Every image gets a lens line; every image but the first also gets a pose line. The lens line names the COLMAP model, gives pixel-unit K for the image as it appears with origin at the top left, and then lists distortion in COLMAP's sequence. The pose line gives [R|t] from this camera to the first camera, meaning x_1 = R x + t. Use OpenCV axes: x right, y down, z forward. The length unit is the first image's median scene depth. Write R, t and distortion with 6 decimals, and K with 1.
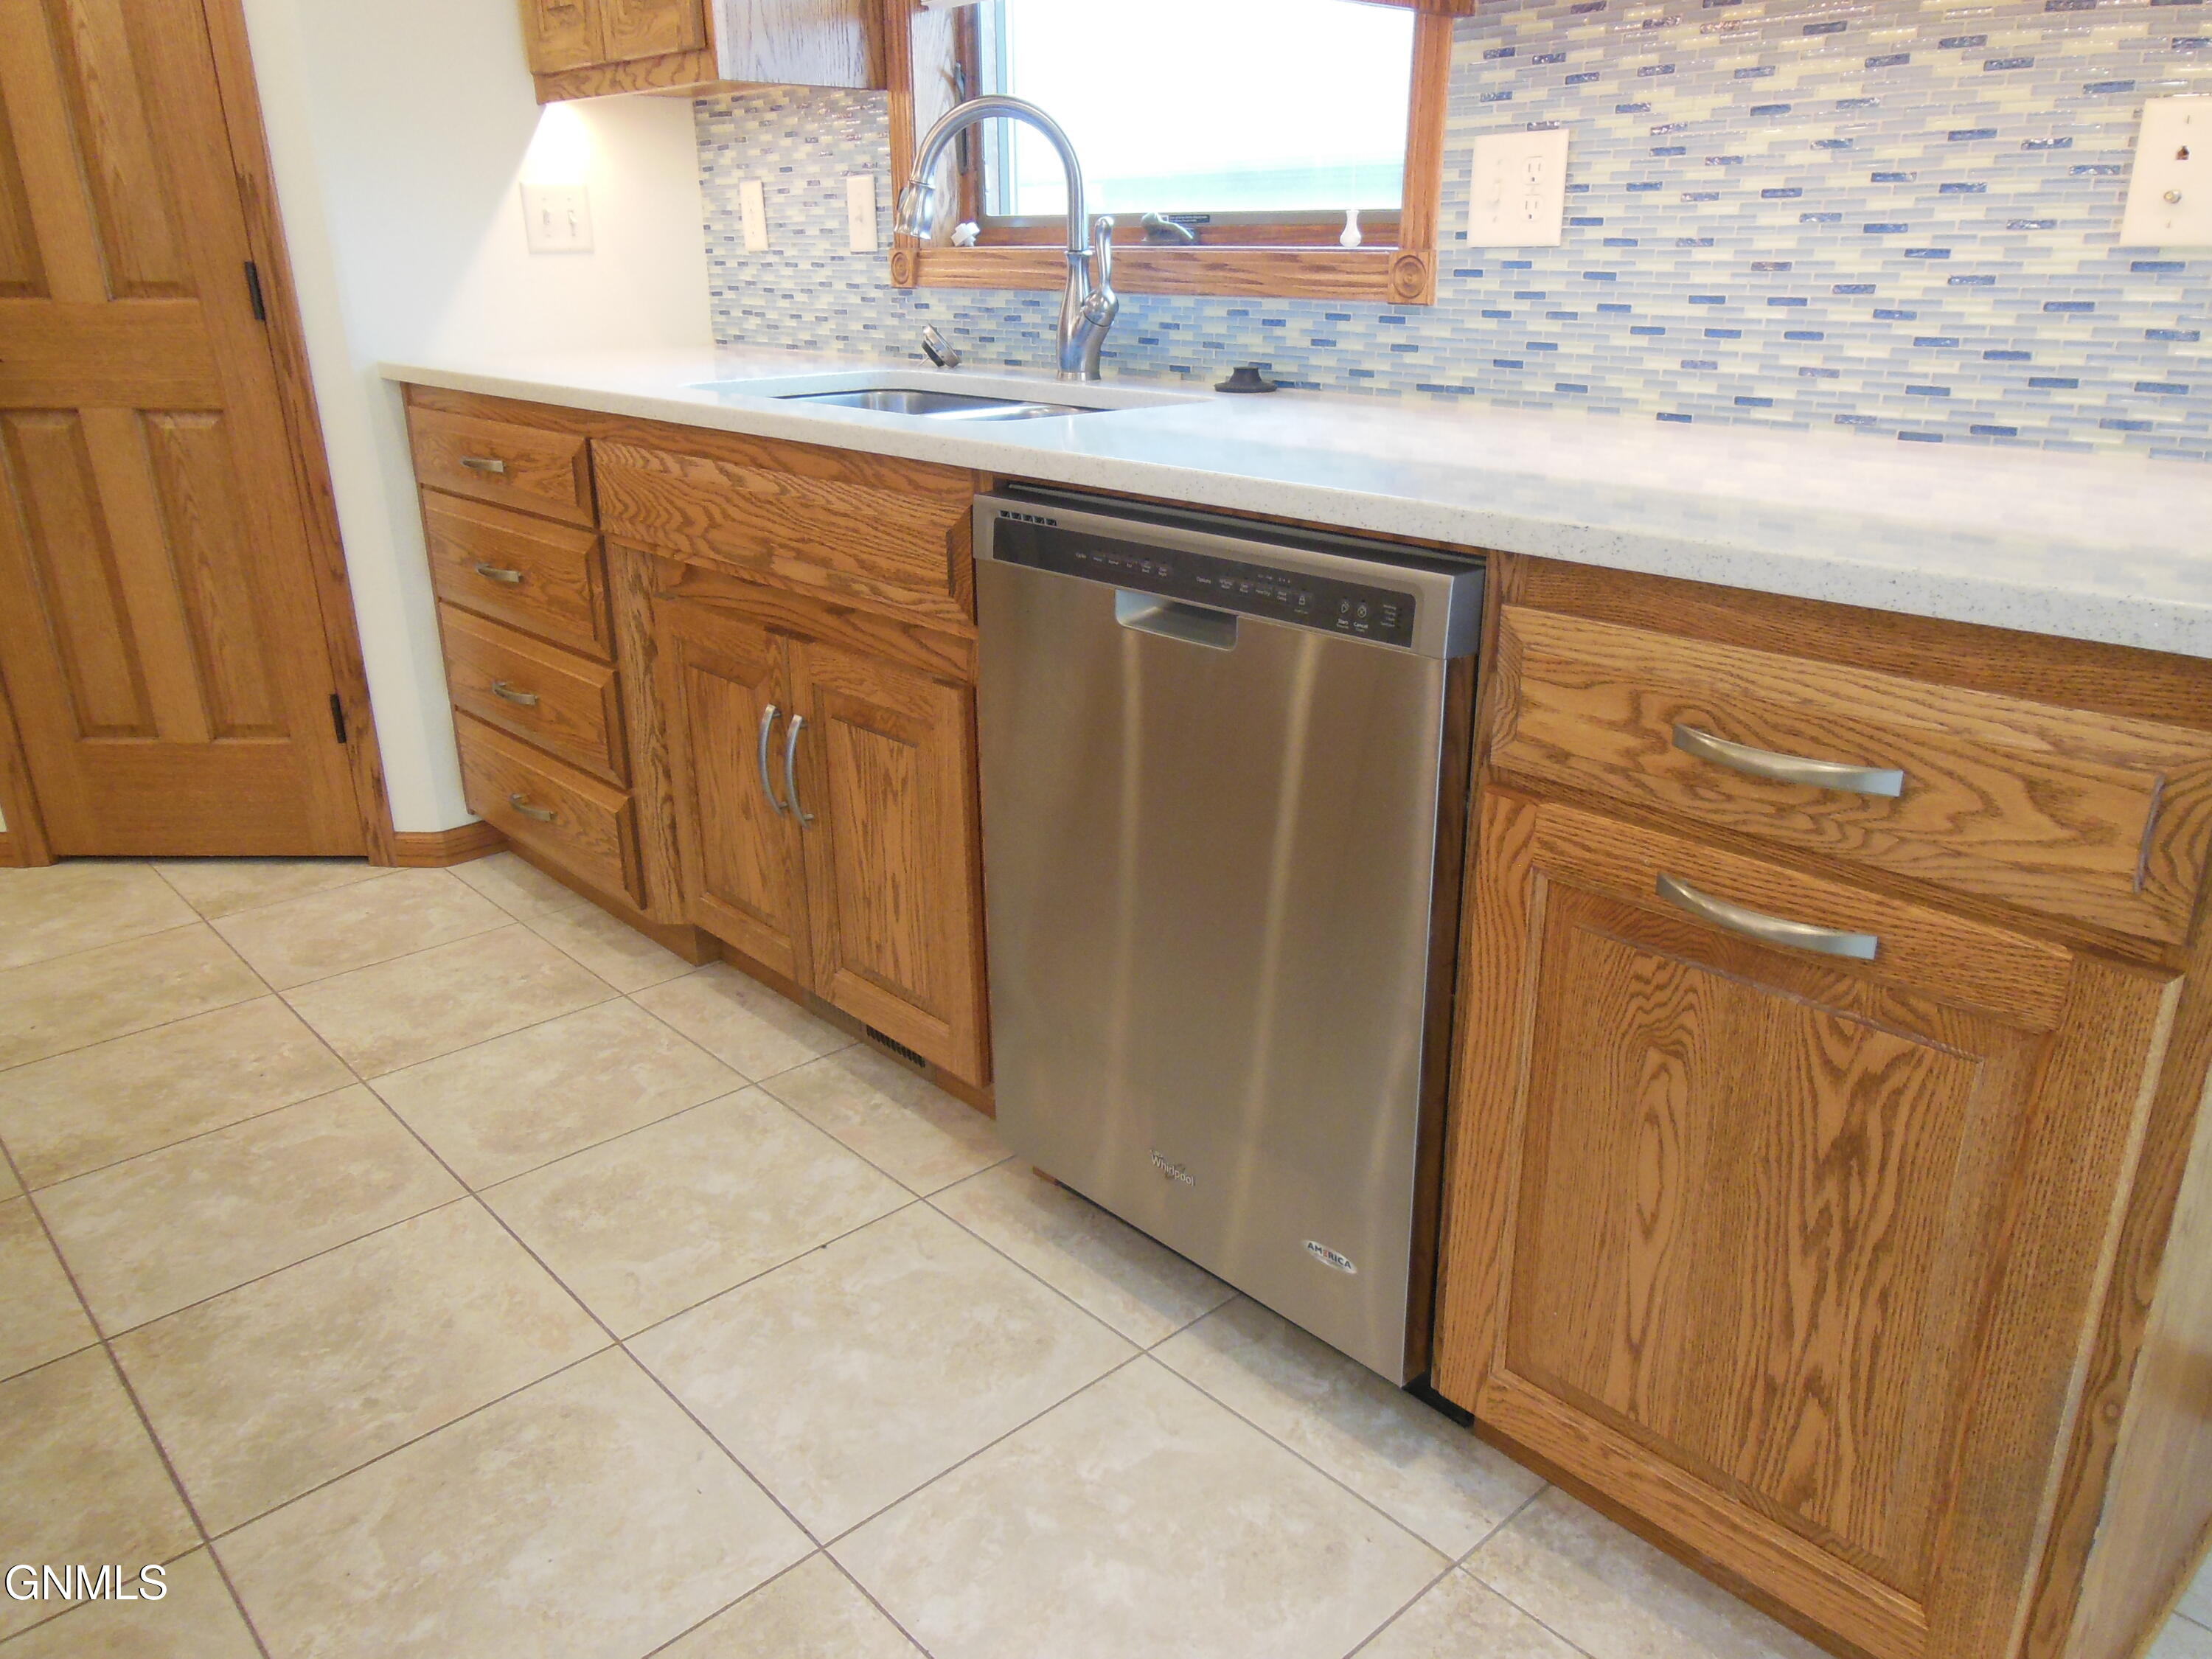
lens RADIAL K [[1619.5, 0, 1154.8], [0, 1619.5, 855.3], [0, 0, 1]] dist [-0.005430, 0.032605]
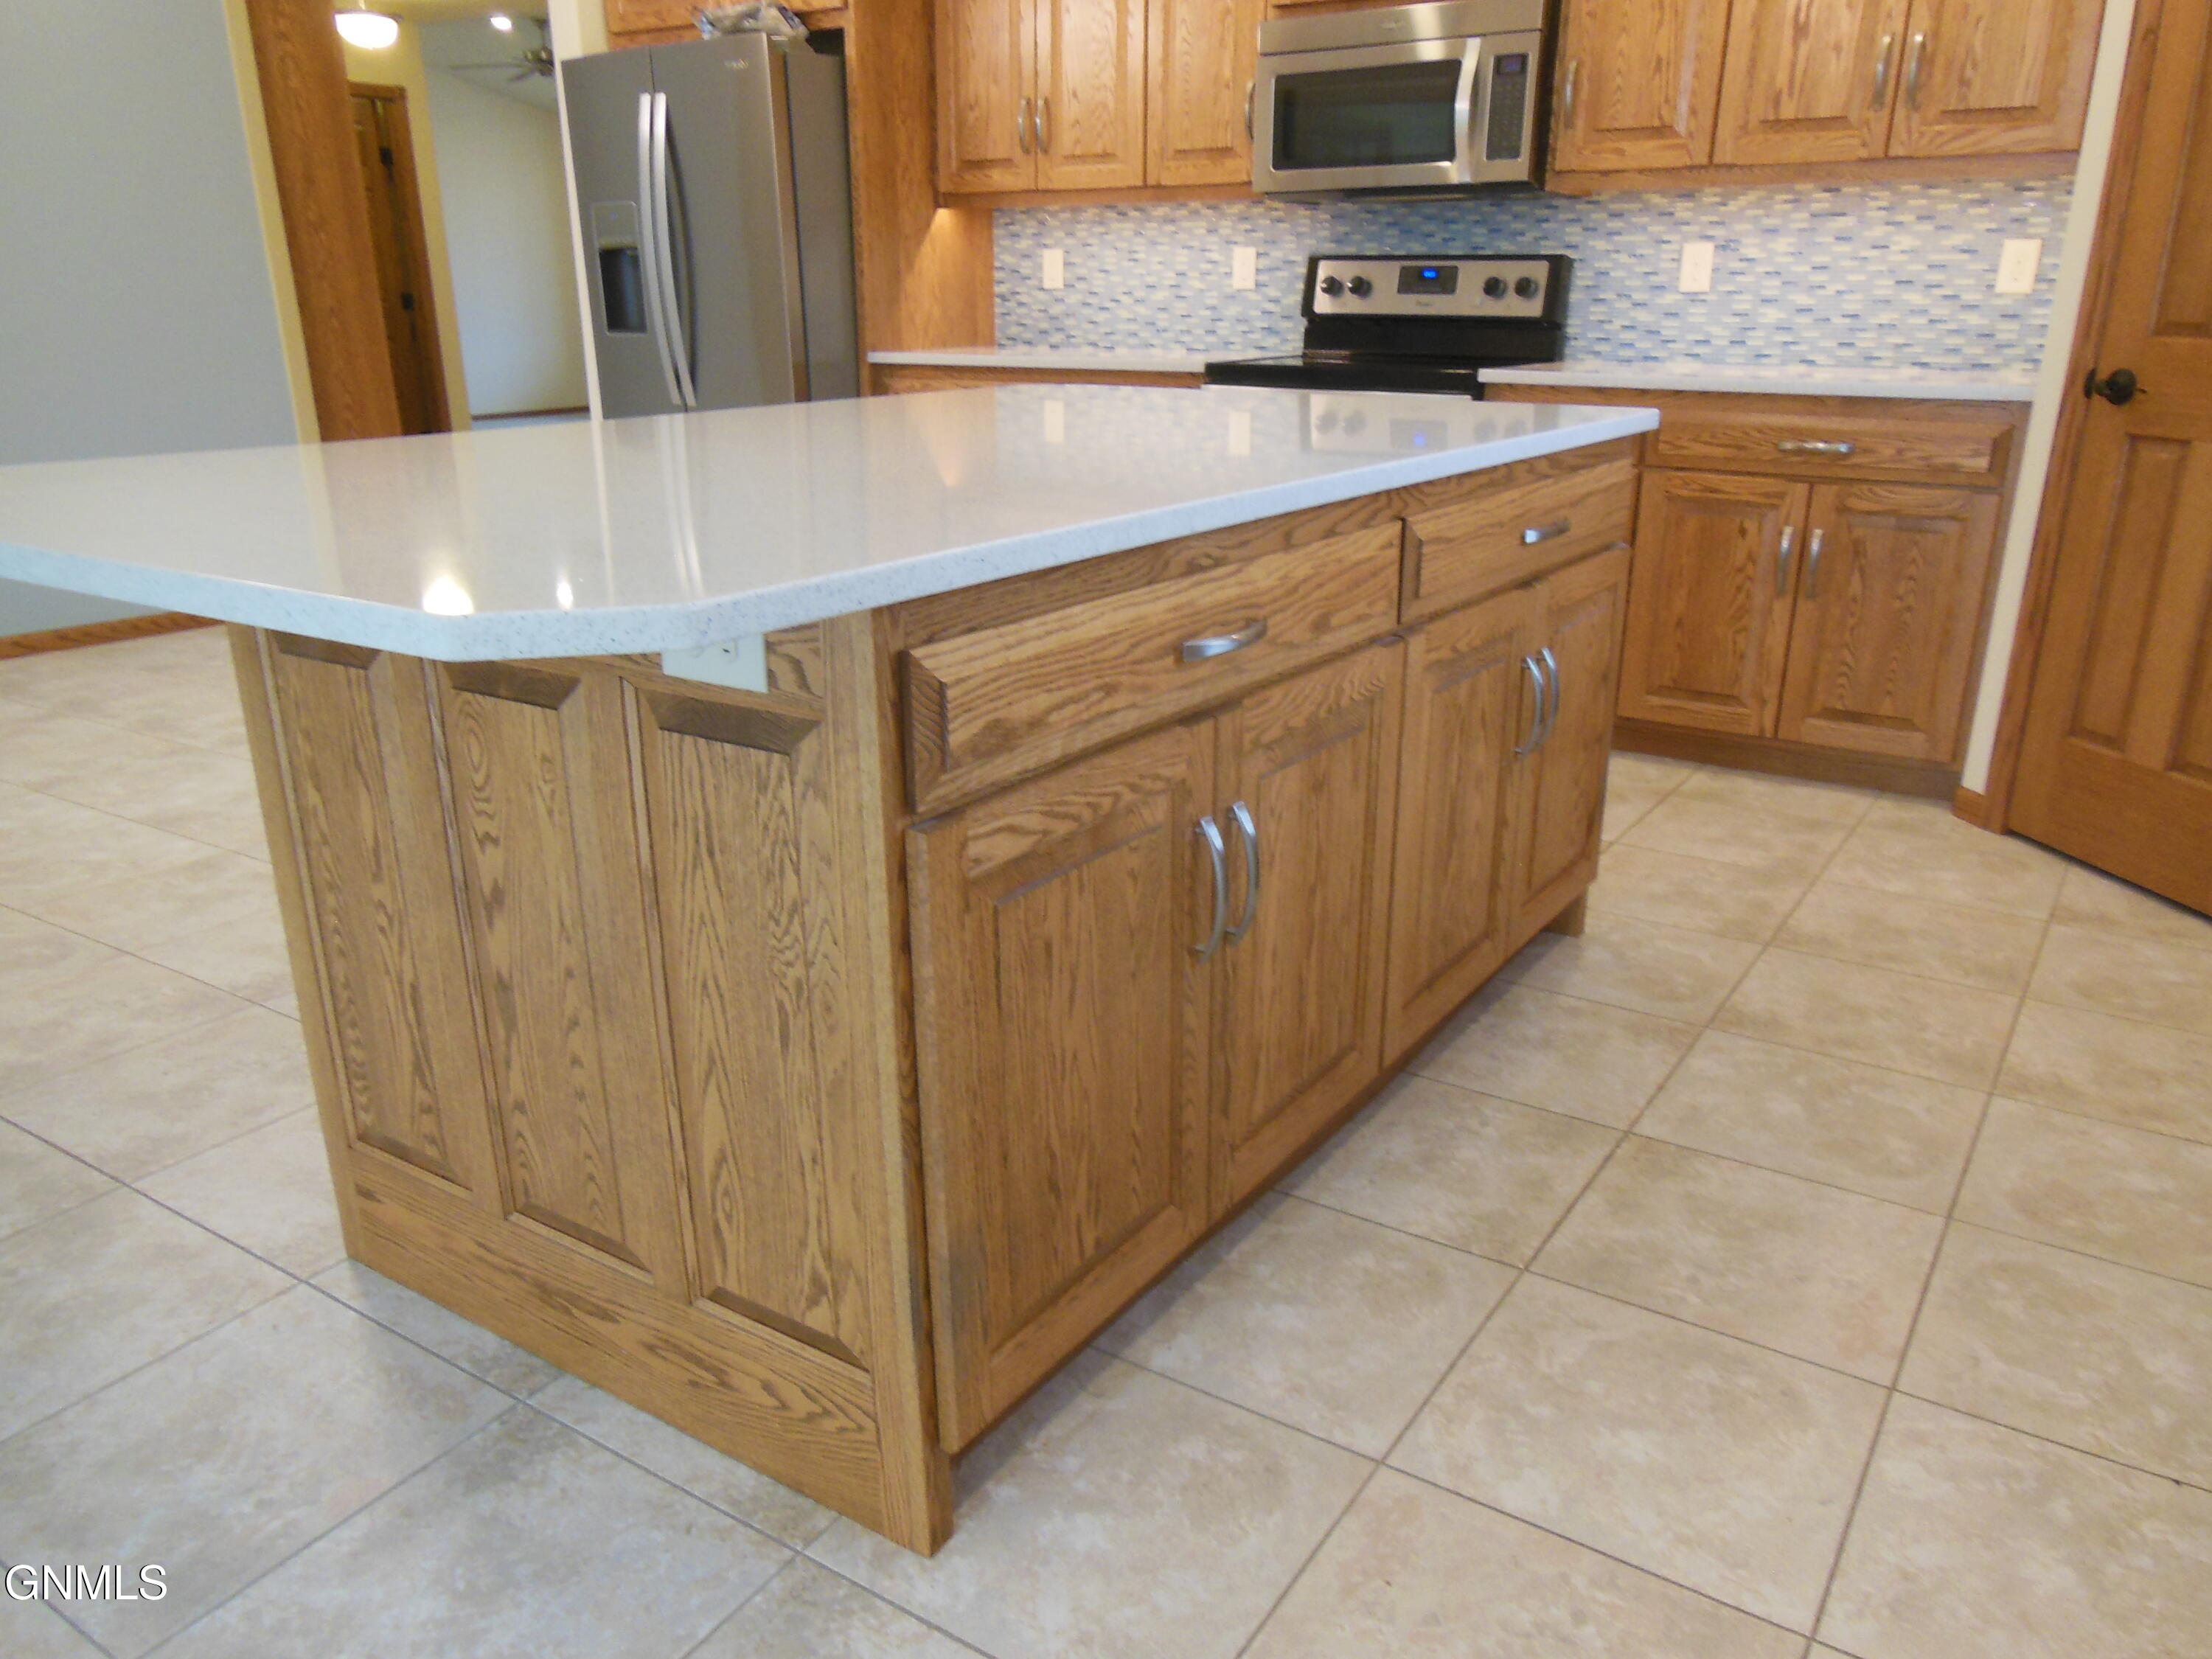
lens RADIAL K [[1635.2, 0, 1142.3], [0, 1635.2, 828.2], [0, 0, 1]] dist [-0.009265, 0.057394]
pose [[0.247233, 0.319852, -0.914642, 0.346439], [-0.352149, 0.909060, 0.222711, -0.069471], [0.902700, 0.267029, 0.337385, 0.147878]]
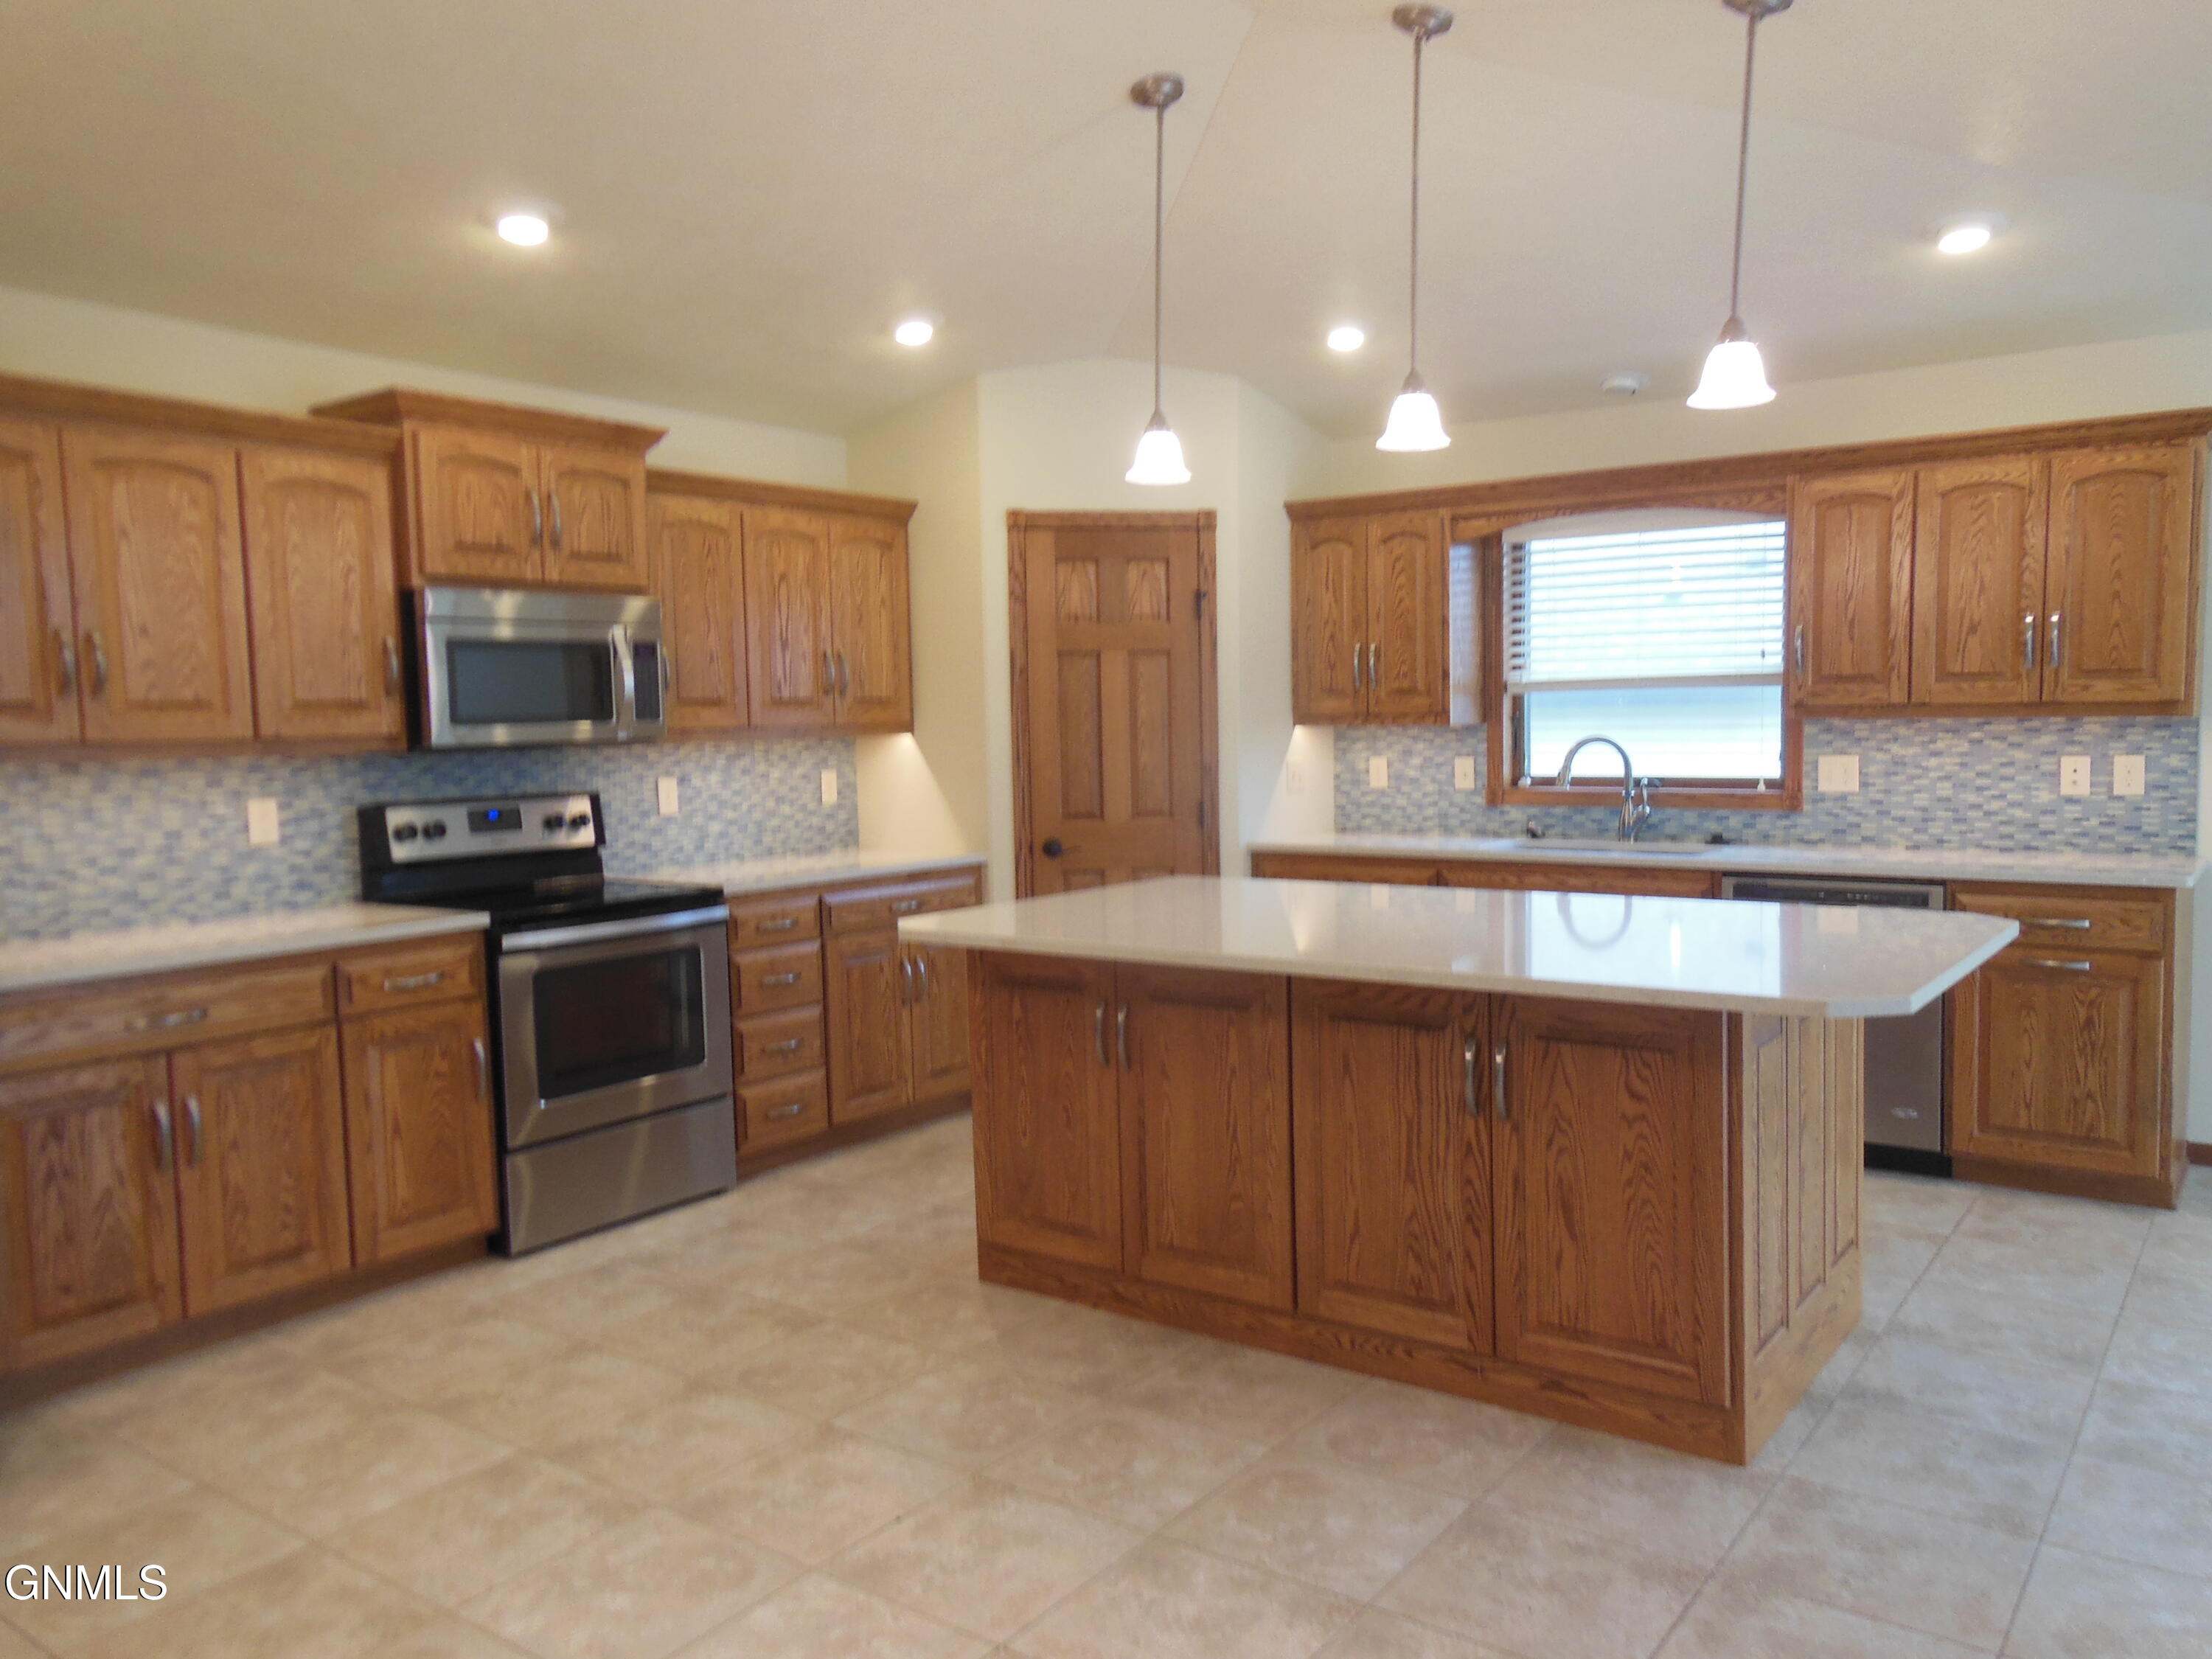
lens RADIAL K [[1635.2, 0, 1142.3], [0, 1635.2, 828.2], [0, 0, 1]] dist [-0.009265, 0.057394]
pose [[0.980332, -0.022387, 0.196079, -1.580807], [0.079570, 0.954048, -0.288895, 0.429286], [-0.180602, 0.298815, 0.937066, -1.492792]]
